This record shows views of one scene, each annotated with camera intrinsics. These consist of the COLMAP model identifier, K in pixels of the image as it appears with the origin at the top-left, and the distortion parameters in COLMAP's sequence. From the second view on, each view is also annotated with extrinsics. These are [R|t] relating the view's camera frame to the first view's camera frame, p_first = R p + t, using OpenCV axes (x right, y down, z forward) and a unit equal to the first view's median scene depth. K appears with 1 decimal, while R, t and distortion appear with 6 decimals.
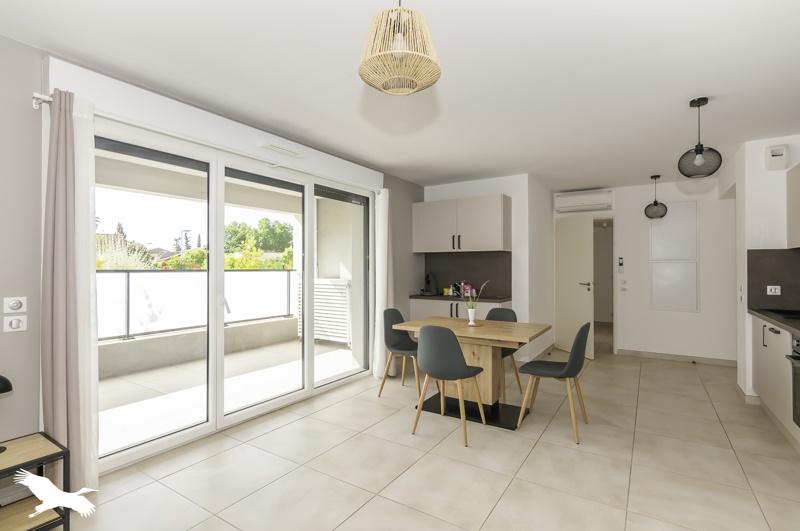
lens RADIAL K [[397.5, 0, 400.0], [0, 397.5, 265.5], [0, 0, 1]] dist [-0.000538, -0.000258]
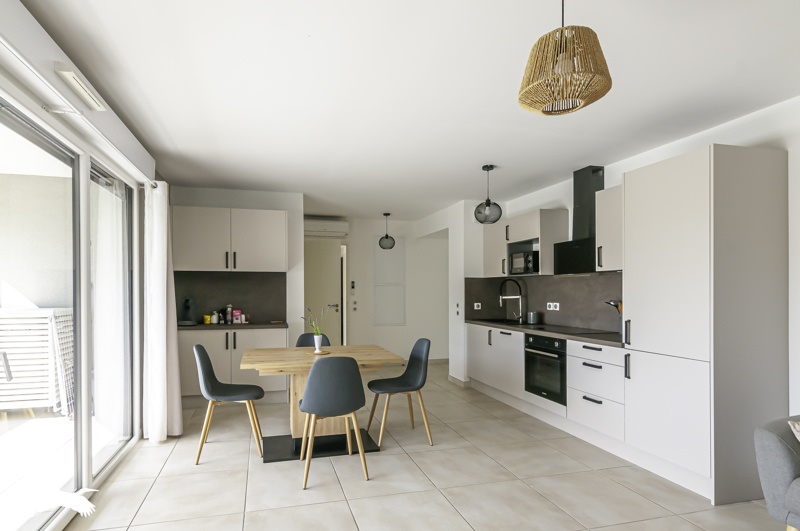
lens RADIAL K [[412.9, 0, 373.5], [0, 412.9, 293.6], [0, 0, 1]] dist [-0.000072, 0.000026]
pose [[0.680101, -0.004872, 0.733102, -0.334393], [-0.005951, 0.999908, 0.012167, 0.000477], [-0.733094, -0.012638, 0.680010, 0.204391]]
